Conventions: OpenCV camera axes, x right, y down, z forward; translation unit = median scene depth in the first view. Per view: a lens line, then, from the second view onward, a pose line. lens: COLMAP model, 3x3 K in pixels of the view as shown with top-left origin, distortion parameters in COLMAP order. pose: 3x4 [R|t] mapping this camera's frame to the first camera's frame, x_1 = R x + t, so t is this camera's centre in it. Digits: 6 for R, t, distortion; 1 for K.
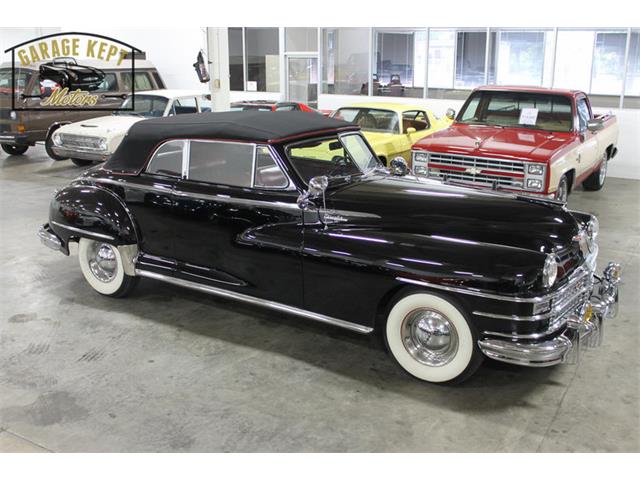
lens RADIAL K [[683.1, 0, 322.6], [0, 683.1, 238.9], [0, 0, 1]] dist [-0.101830, 0.023866]
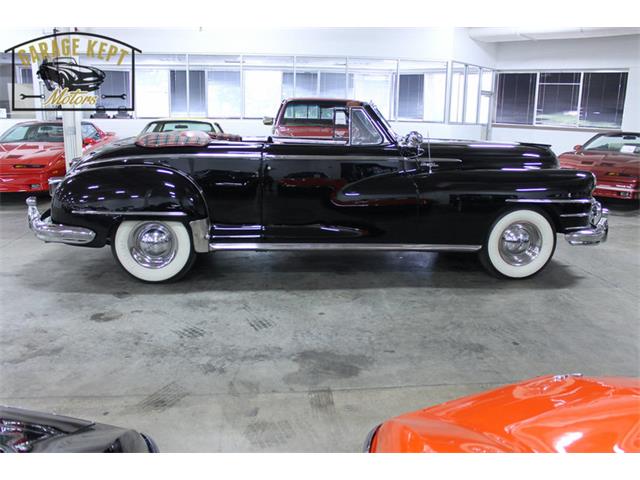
lens RADIAL K [[564.5, 0, 320.0], [0, 564.5, 240.0], [0, 0, 1]] dist [-0.155250, 0.133768]
pose [[0.797651, -0.122087, 0.590633, -0.637557], [0.143735, 0.989561, 0.010433, 0.055068], [-0.585741, 0.076573, 0.806873, 0.275217]]
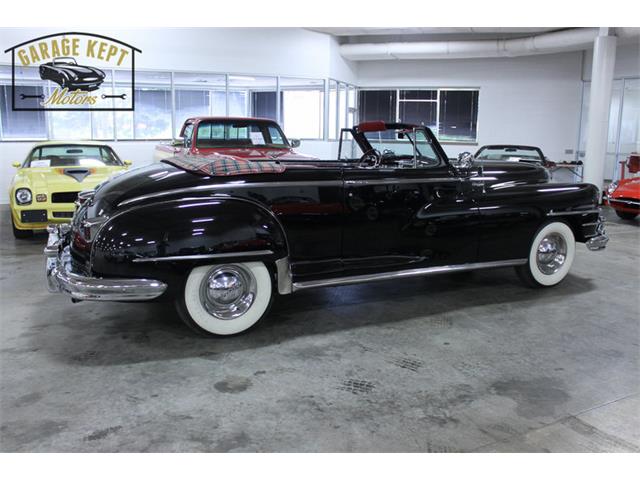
lens RADIAL K [[576.3, 0, 318.3], [0, 576.3, 239.7], [0, 0, 1]] dist [-0.124727, 0.015648]
pose [[0.530638, -0.152777, 0.833716, -0.874151], [0.214944, 0.975723, 0.041994, -0.033022], [-0.819892, 0.156919, 0.550594, 0.587023]]
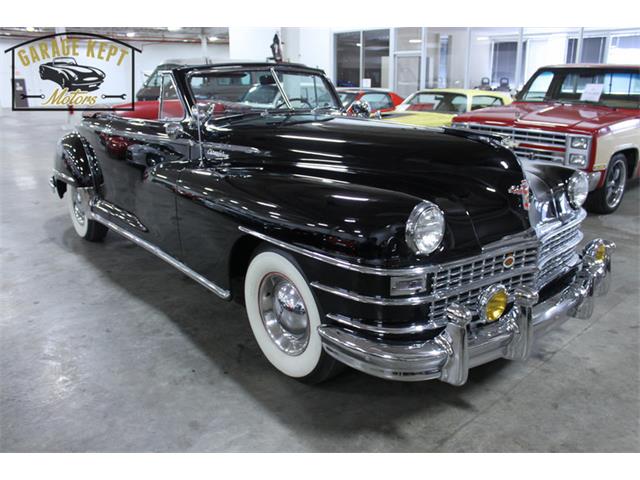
lens RADIAL K [[538.2, 0, 322.3], [0, 538.2, 244.8], [0, 0, 1]] dist [-0.153696, 0.083649]
pose [[0.956618, 0.083710, -0.279059, 0.276394], [-0.074950, 0.996305, 0.041935, 0.035559], [0.281538, -0.019200, 0.959358, 0.369215]]
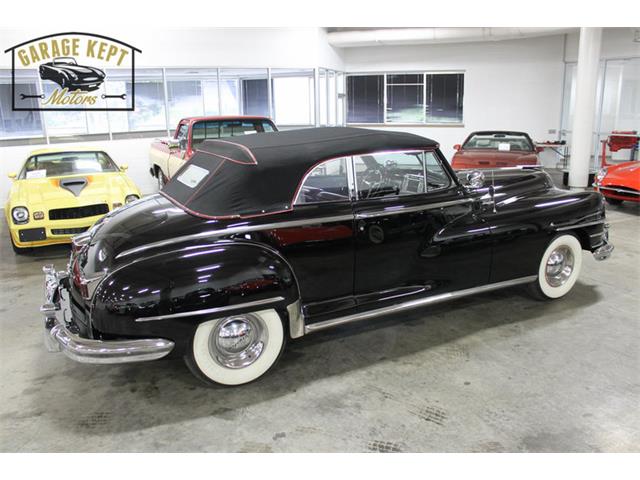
lens RADIAL K [[538.2, 0, 322.3], [0, 538.2, 244.8], [0, 0, 1]] dist [-0.153696, 0.083649]
pose [[0.501880, -0.233148, 0.832922, -0.797758], [0.249213, 0.961126, 0.118870, -0.123044], [-0.828257, 0.147917, 0.540473, 0.642768]]
